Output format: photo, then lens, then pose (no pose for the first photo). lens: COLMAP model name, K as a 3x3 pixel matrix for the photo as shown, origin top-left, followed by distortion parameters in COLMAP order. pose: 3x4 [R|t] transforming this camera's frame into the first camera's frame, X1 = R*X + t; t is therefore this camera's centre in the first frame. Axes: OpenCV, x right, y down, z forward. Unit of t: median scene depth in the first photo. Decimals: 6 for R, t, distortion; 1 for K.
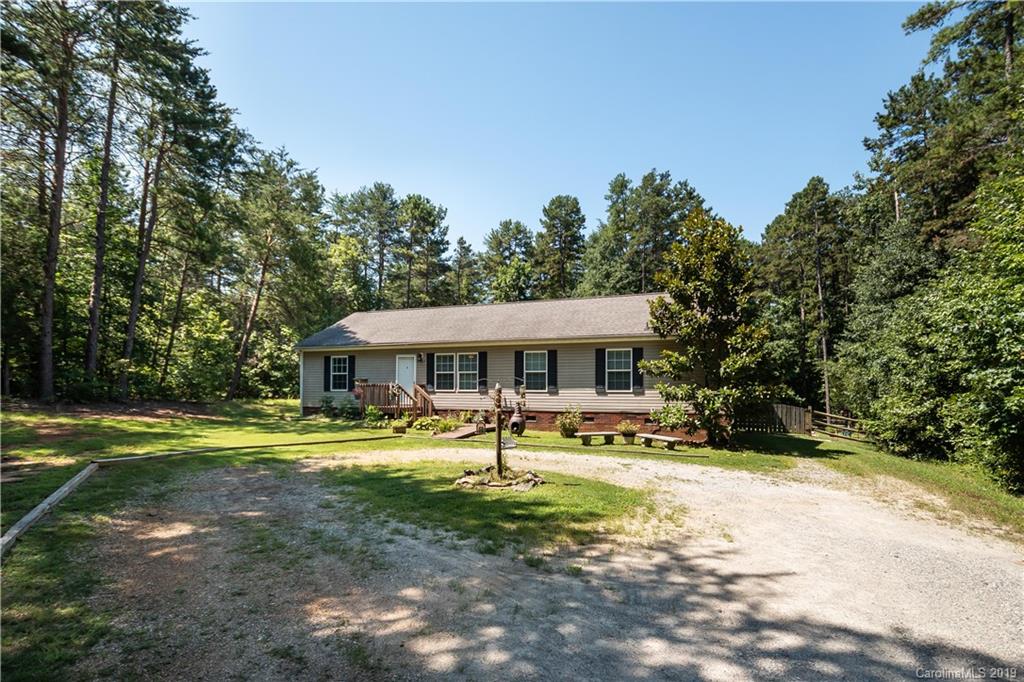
lens RADIAL K [[490.5, 0, 512.9], [0, 490.5, 341.7], [0, 0, 1]] dist [0.008945, 0.001958]
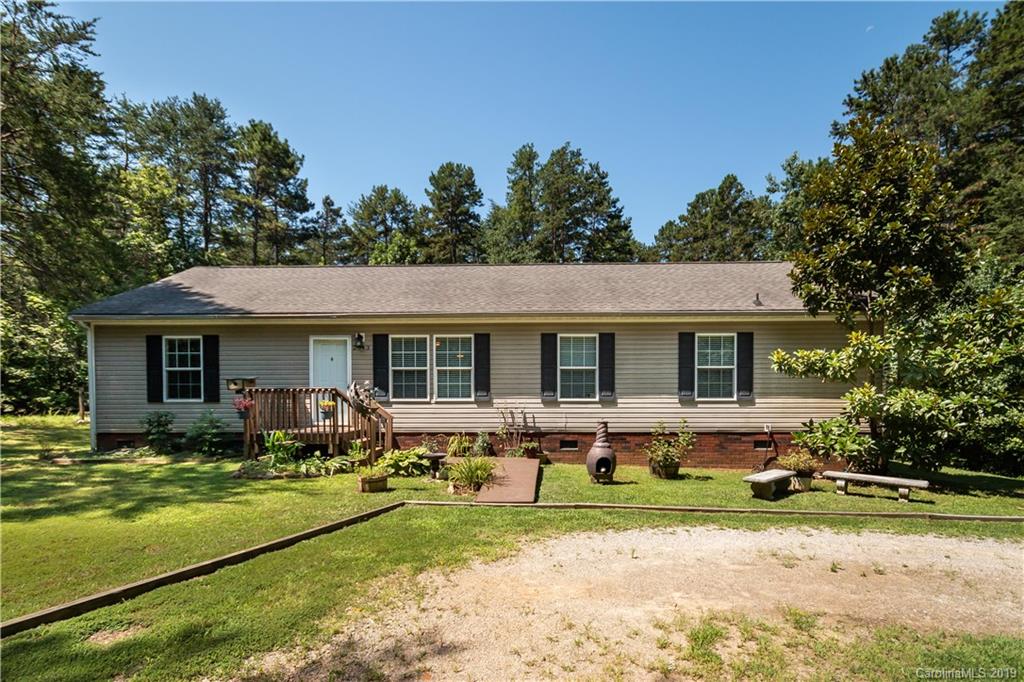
lens RADIAL K [[490.5, 0, 511.1], [0, 490.5, 382.9], [0, 0, 1]] dist [0.008945, 0.001958]
pose [[0.942144, 0.004129, 0.335182, -0.159206], [-0.027631, 0.997478, 0.065377, 0.028421], [-0.334067, -0.070856, 0.939882, 0.308940]]
